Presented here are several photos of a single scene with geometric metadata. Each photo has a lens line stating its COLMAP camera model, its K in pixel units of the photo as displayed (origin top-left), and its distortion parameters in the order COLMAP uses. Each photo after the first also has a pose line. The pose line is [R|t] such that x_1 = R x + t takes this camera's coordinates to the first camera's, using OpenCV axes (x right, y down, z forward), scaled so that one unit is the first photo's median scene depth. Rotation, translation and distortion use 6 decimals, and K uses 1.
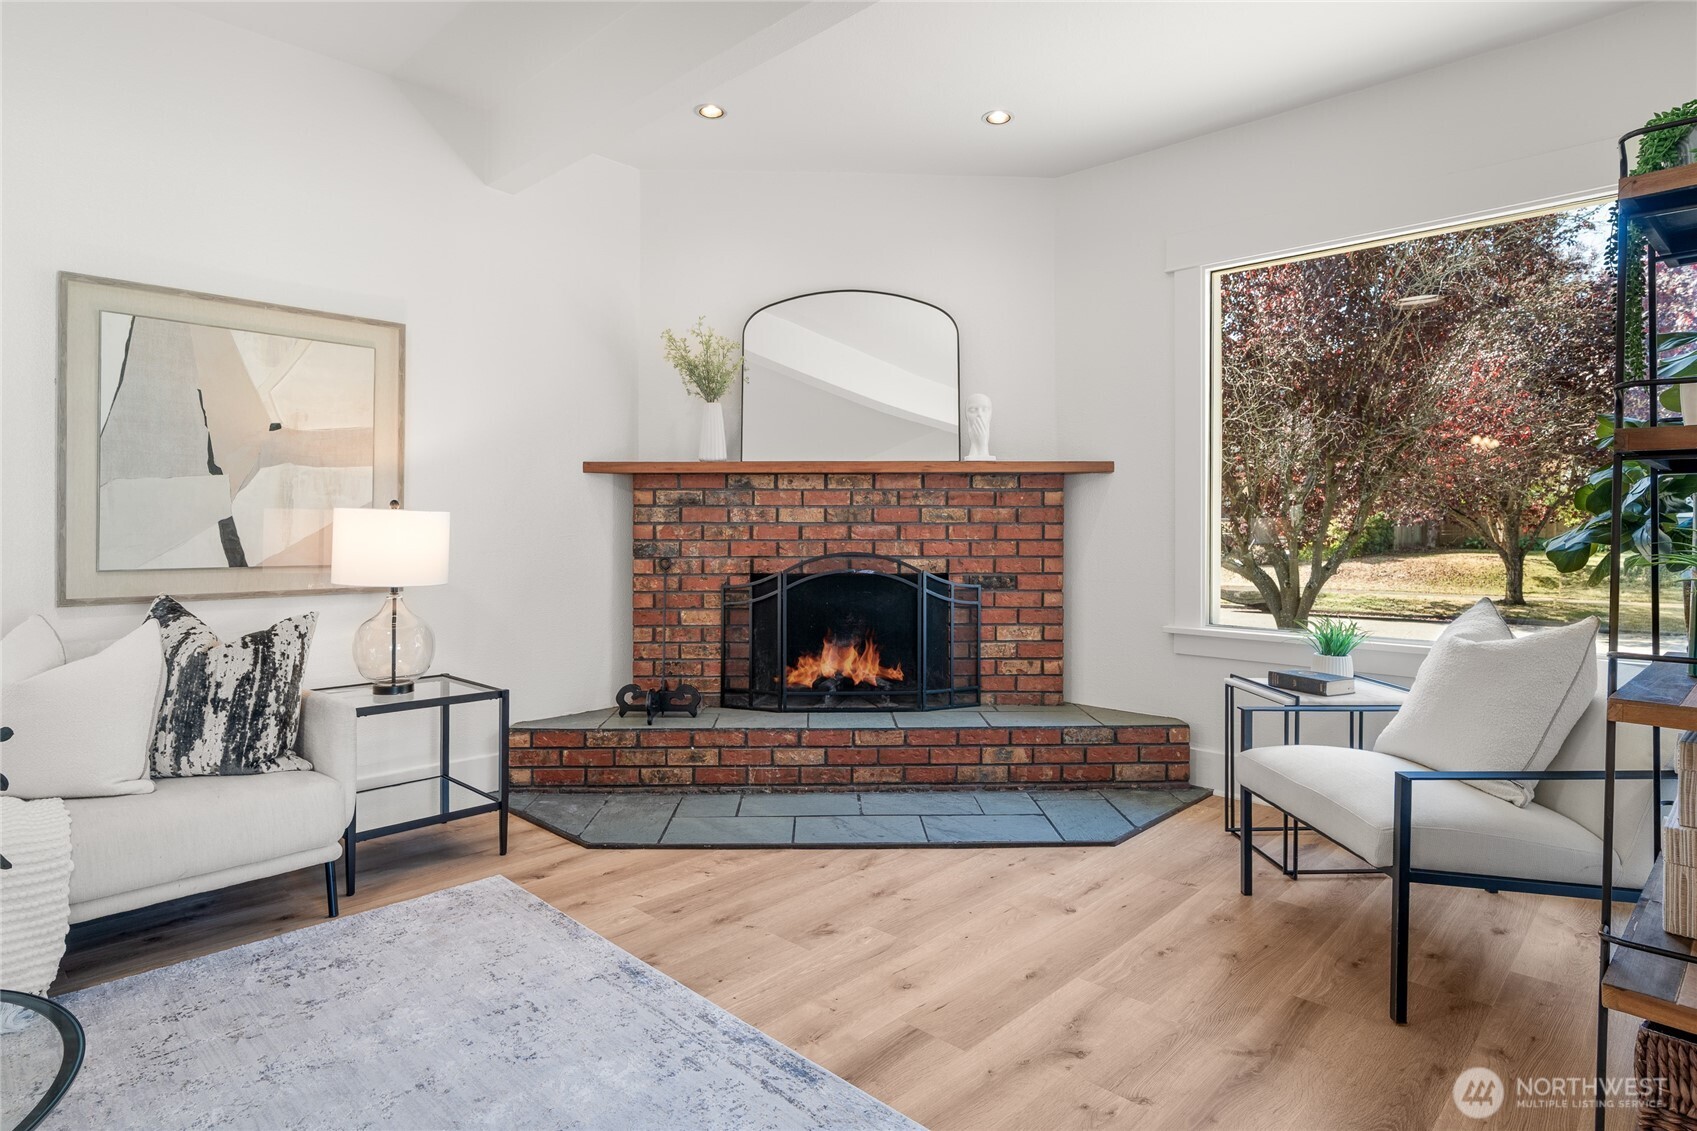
lens RADIAL K [[918.6, 0, 838.9], [0, 918.6, 529.0], [0, 0, 1]] dist [-0.010333, 0.004132]
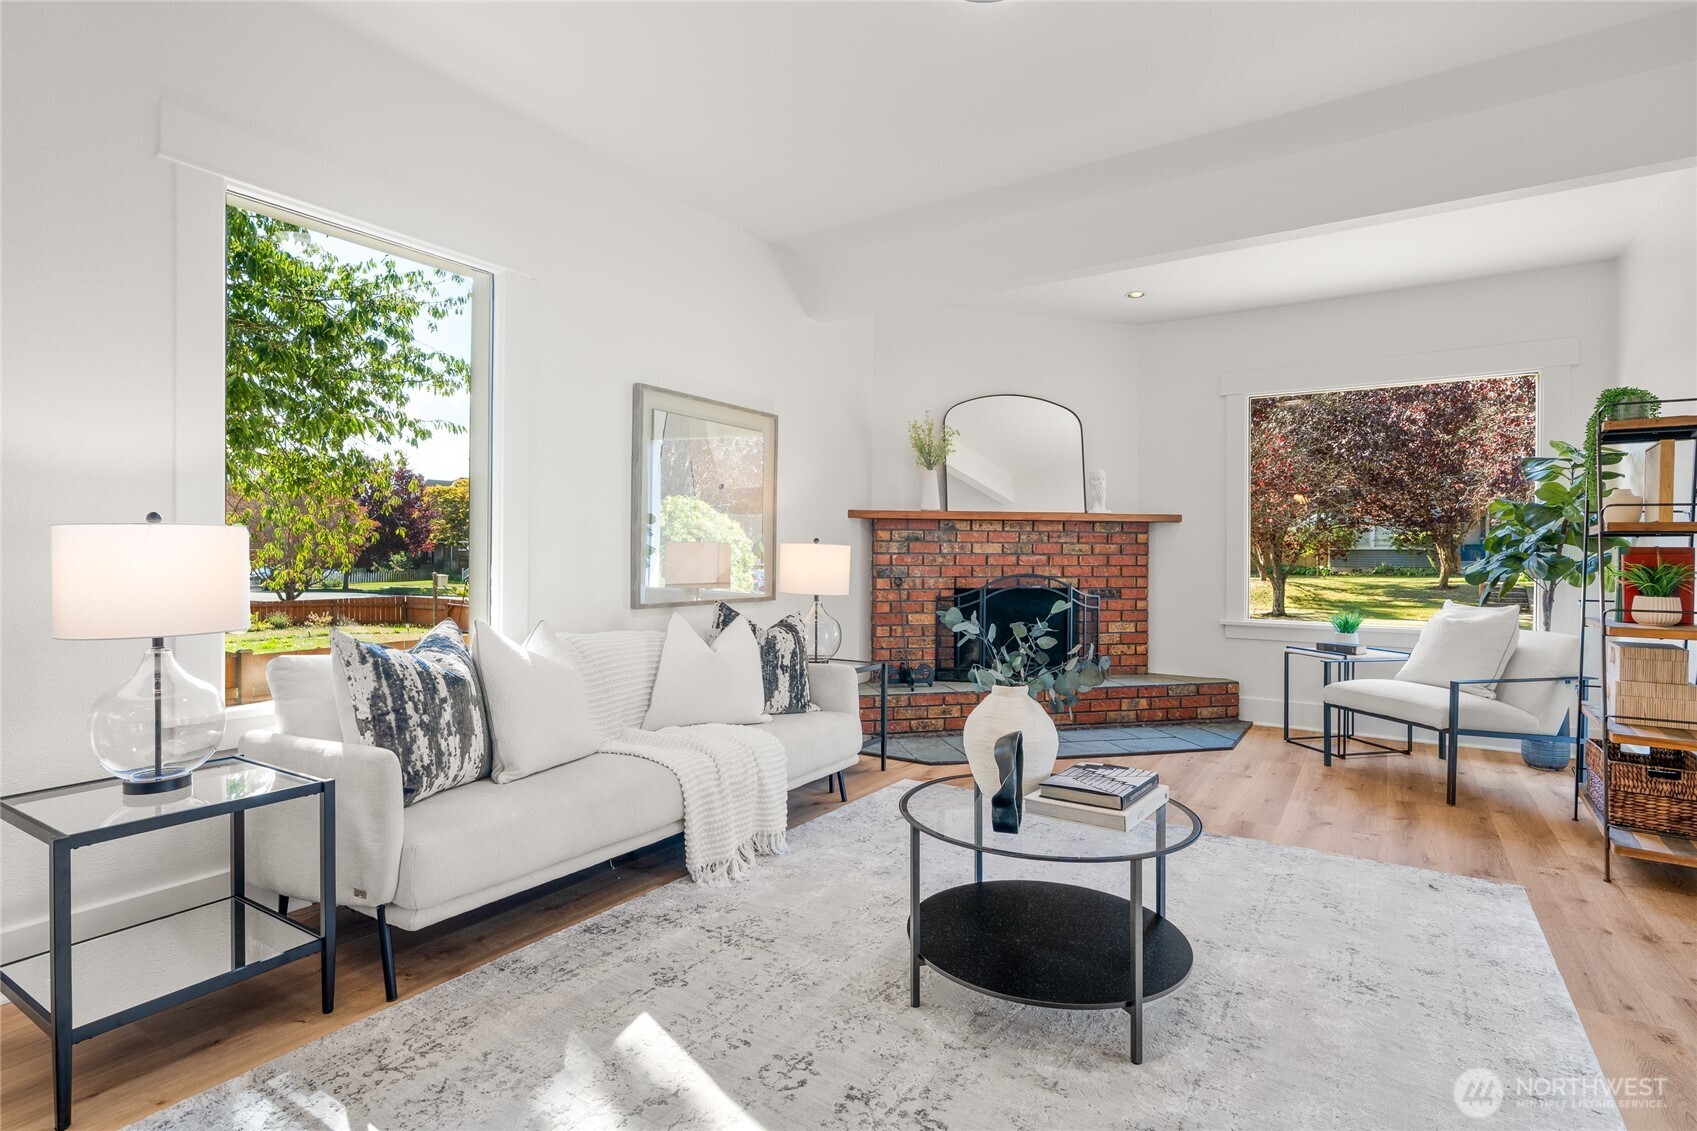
lens RADIAL K [[841.9, 0, 846.9], [0, 841.9, 556.3], [0, 0, 1]] dist [-0.003151, 0.000387]
pose [[0.979954, 0.003803, 0.199185, -0.585761], [-0.003786, 0.999993, -0.000466, -0.001153], [-0.199186, -0.000297, 0.979962, -0.301177]]
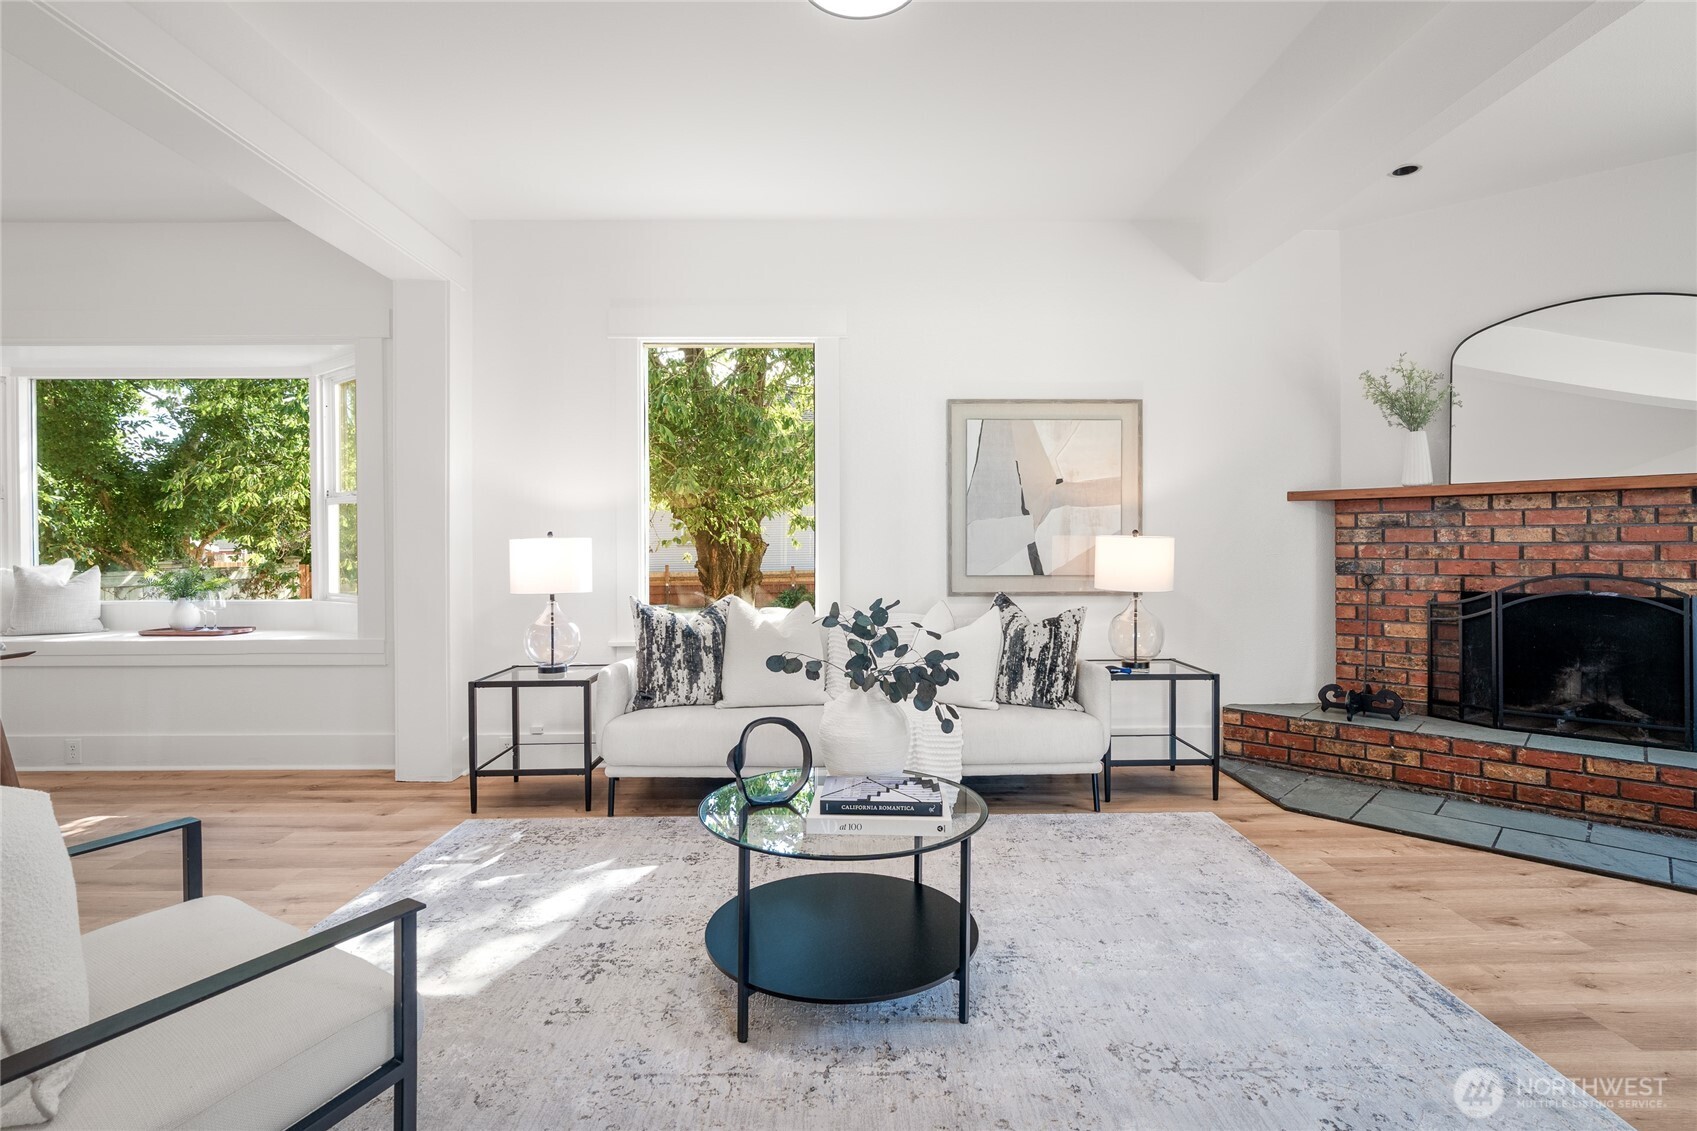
lens RADIAL K [[837.4, 0, 860.3], [0, 837.4, 539.9], [0, 0, 1]] dist [-0.005760, 0.003355]
pose [[0.713463, -0.006450, -0.700664, 0.090825], [0.005639, 0.999978, -0.003464, -0.011700], [0.700671, -0.001479, 0.713483, -0.168949]]
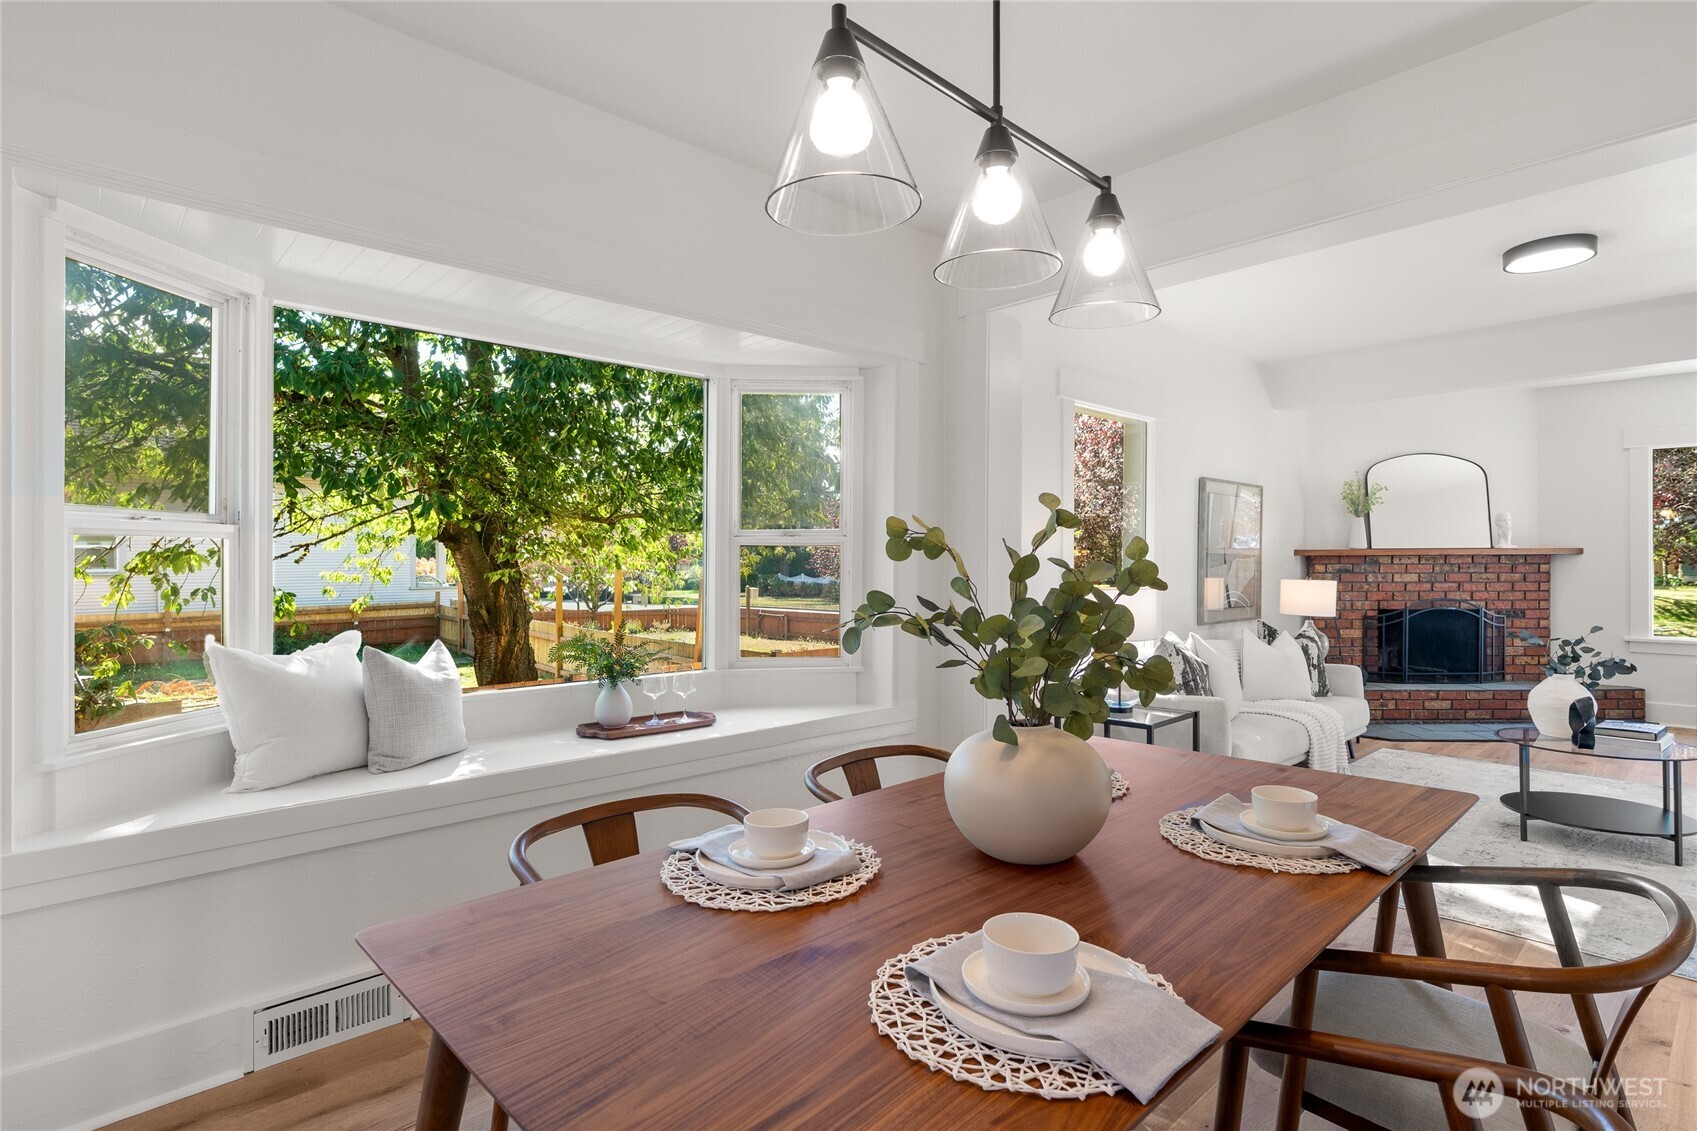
lens RADIAL K [[874.3, 0, 842.2], [0, 874.3, 563.7], [0, 0, 1]] dist [0.002054, 0.000259]
pose [[0.999488, -0.002692, -0.031879, -1.238361], [0.002744, 0.999995, 0.001591, -0.054554], [0.031875, -0.001678, 0.999490, -0.878768]]
